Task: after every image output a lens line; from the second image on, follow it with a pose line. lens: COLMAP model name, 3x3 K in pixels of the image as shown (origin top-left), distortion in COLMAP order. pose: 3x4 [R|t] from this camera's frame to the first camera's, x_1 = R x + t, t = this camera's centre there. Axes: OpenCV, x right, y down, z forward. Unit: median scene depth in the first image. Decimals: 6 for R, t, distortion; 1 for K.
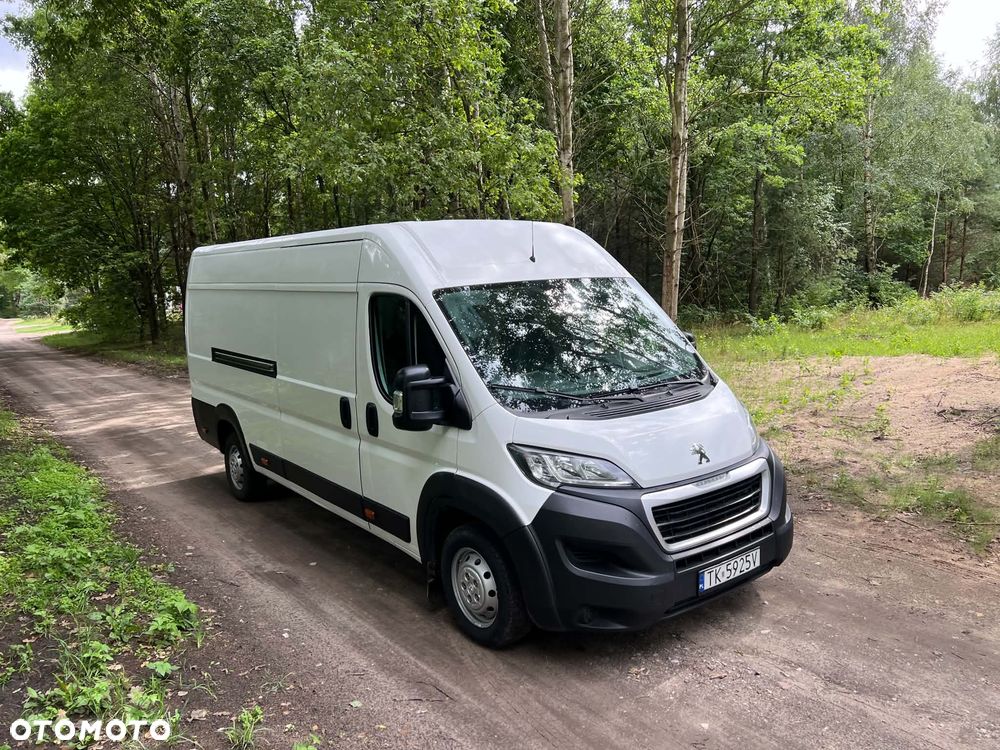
lens RADIAL K [[744.2, 0, 514.7], [0, 744.2, 384.5], [0, 0, 1]] dist [0.062822, -0.064490]
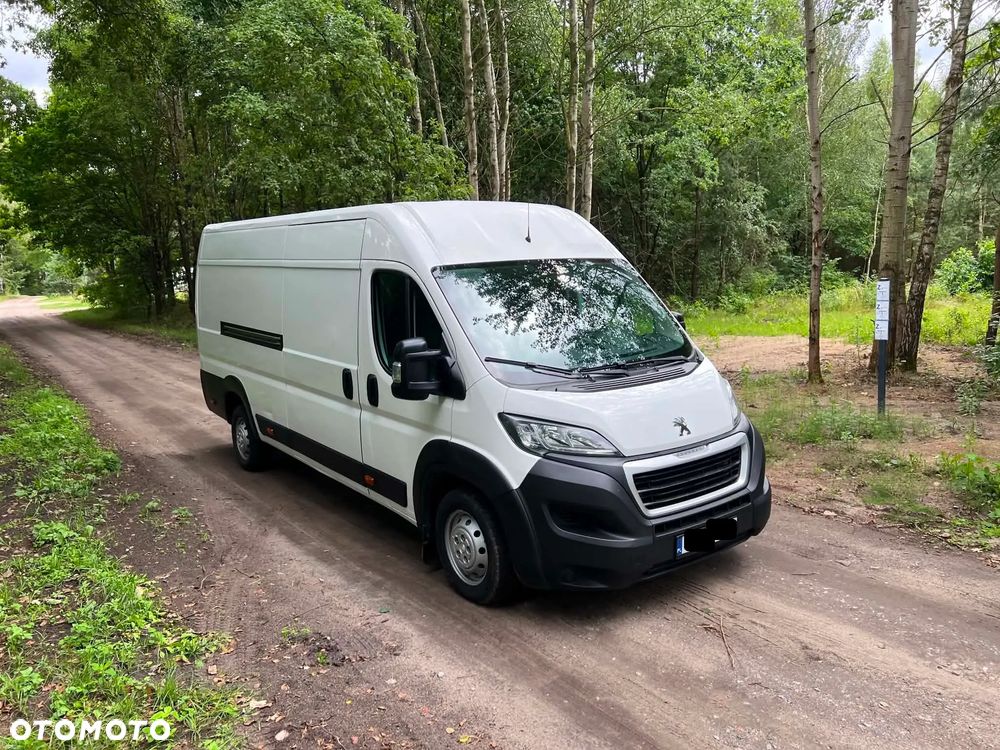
lens RADIAL K [[744.8, 0, 505.1], [0, 744.8, 374.4], [0, 0, 1]] dist [0.061397, -0.063402]
pose [[0.999702, 0.016504, -0.017982, 0.015232], [-0.016340, 0.999824, 0.009230, 0.012717], [0.018131, -0.008933, 0.999796, -0.051560]]
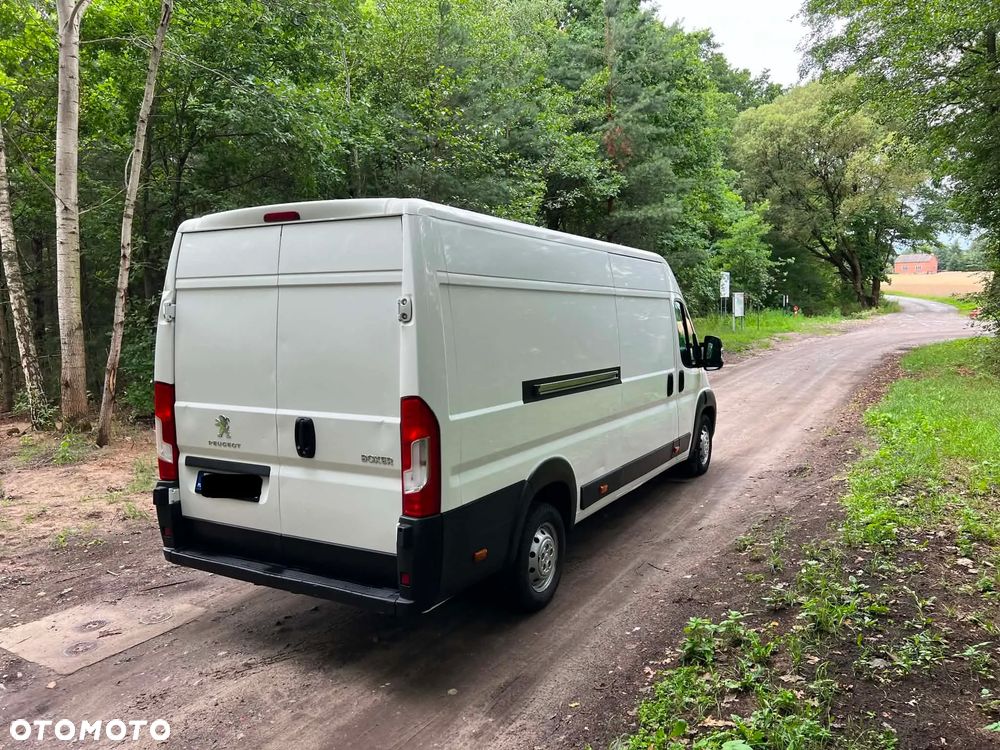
lens RADIAL K [[743.2, 0, 508.9], [0, 743.2, 377.6], [0, 0, 1]] dist [0.065773, -0.068654]
pose [[-0.386076, -0.037321, 0.921712, -1.553117], [0.165546, 0.980157, 0.109029, -0.196013], [-0.907491, 0.194679, -0.372237, 2.003126]]
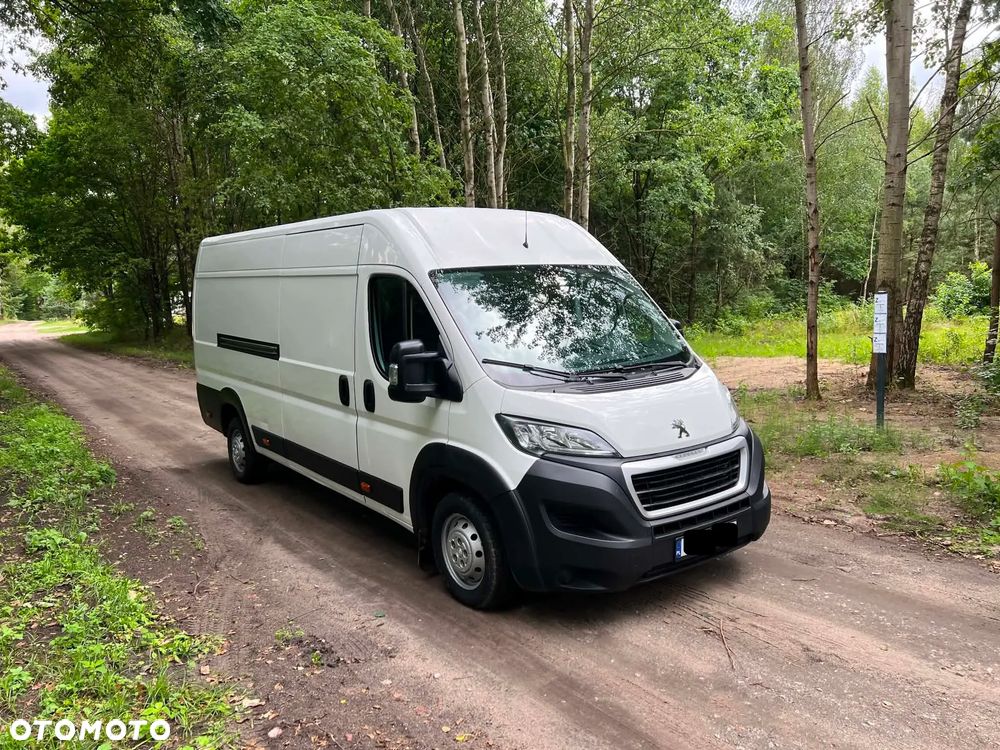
lens RADIAL K [[744.6, 0, 502.0], [0, 744.6, 386.2], [0, 0, 1]] dist [0.060860, -0.062489]
pose [[0.999677, 0.017474, -0.018437, 0.015148], [-0.017653, 0.999798, -0.009613, 0.043062], [0.018265, 0.009935, 0.999784, -0.045265]]
